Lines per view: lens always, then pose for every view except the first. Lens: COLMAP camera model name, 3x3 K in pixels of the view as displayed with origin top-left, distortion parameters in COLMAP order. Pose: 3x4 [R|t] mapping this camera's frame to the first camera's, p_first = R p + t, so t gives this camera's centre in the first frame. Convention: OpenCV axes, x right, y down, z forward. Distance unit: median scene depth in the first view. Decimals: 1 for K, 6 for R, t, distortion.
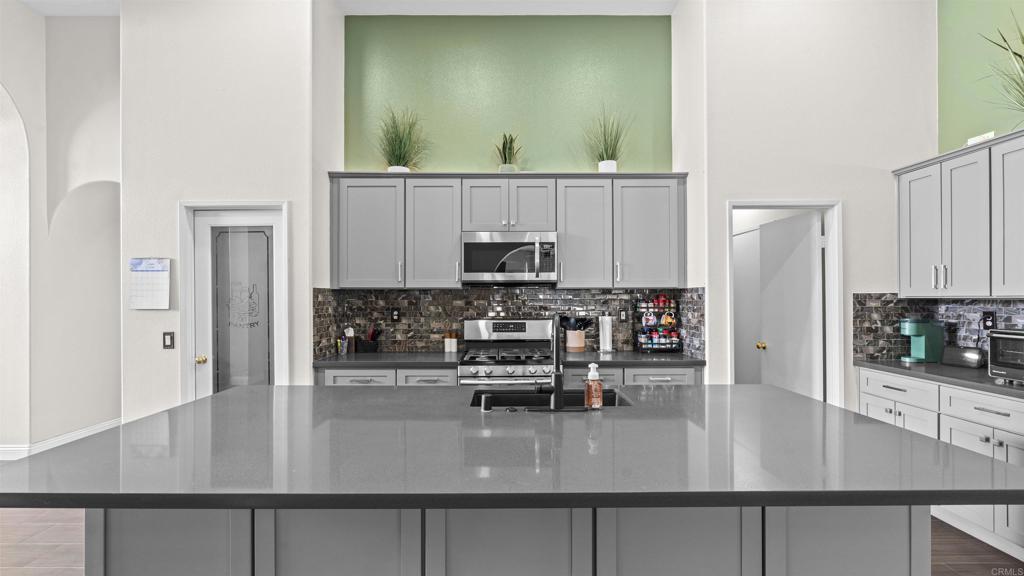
lens RADIAL K [[464.1, 0, 509.1], [0, 464.1, 294.5], [0, 0, 1]] dist [-0.002262, 0.005303]
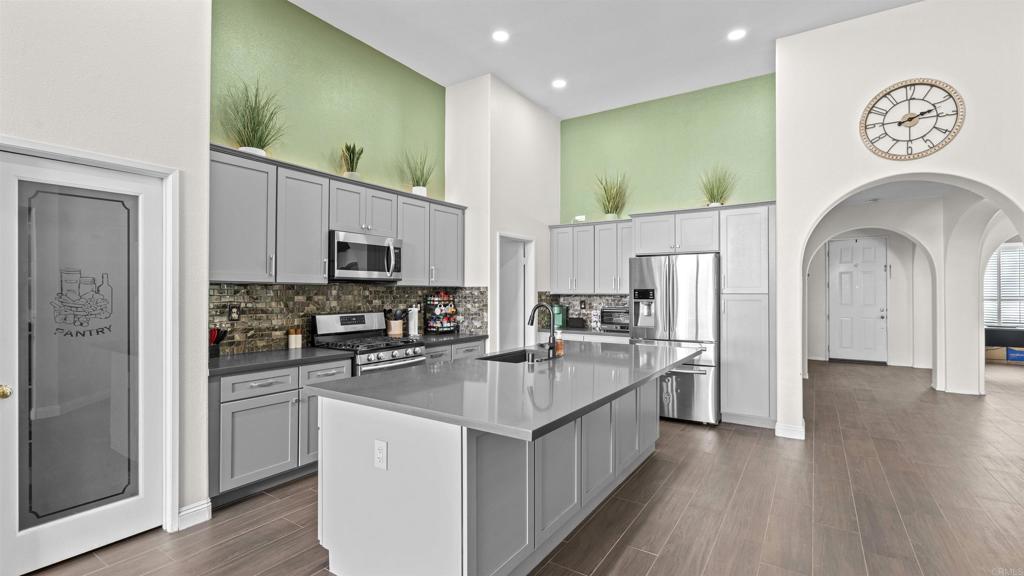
lens RADIAL K [[464.1, 0, 509.1], [0, 464.1, 294.5], [0, 0, 1]] dist [-0.002262, 0.005303]
pose [[0.558577, 0.000289, 0.829452, -0.713965], [-0.007541, 0.999960, 0.004730, 0.001800], [-0.829418, -0.008897, 0.558557, 0.079865]]
